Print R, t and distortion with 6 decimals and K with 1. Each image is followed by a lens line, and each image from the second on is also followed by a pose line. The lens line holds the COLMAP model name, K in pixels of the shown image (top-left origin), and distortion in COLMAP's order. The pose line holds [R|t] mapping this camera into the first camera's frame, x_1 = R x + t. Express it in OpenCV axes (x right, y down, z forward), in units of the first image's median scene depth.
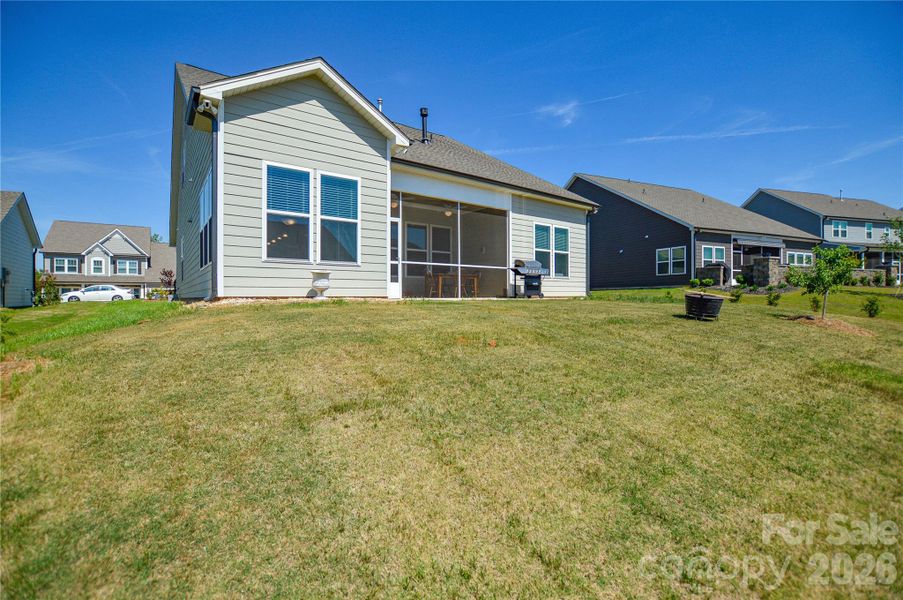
lens RADIAL K [[406.0, 0, 453.0], [0, 406.0, 301.0], [0, 0, 1]] dist [-0.032258, 0.000297]
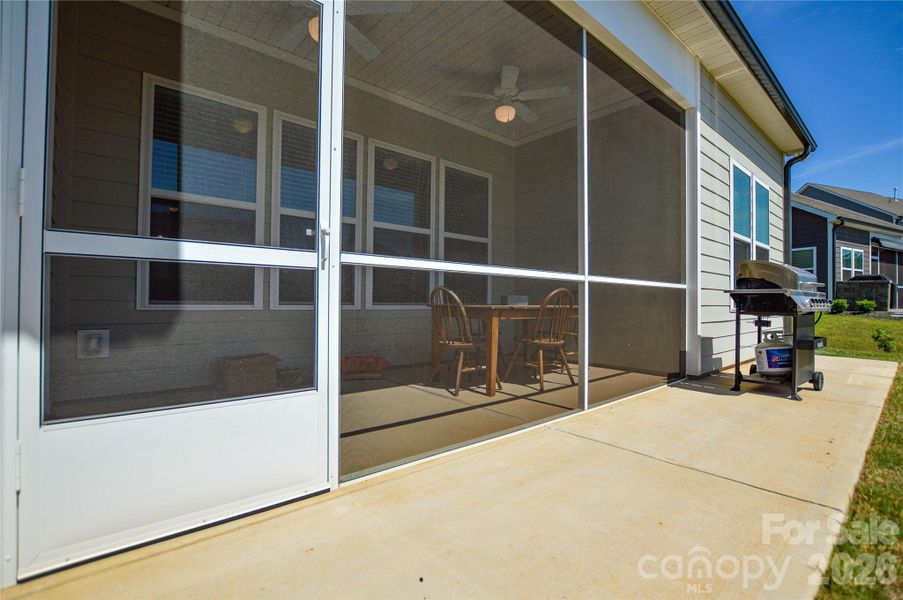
lens RADIAL K [[406.0, 0, 453.0], [0, 406.0, 301.0], [0, 0, 1]] dist [-0.032258, 0.000297]
pose [[0.996518, 0.010409, 0.082722, -0.073648], [-0.009631, 0.999906, -0.009804, -0.060478], [-0.082816, 0.008973, 0.996524, 0.649260]]
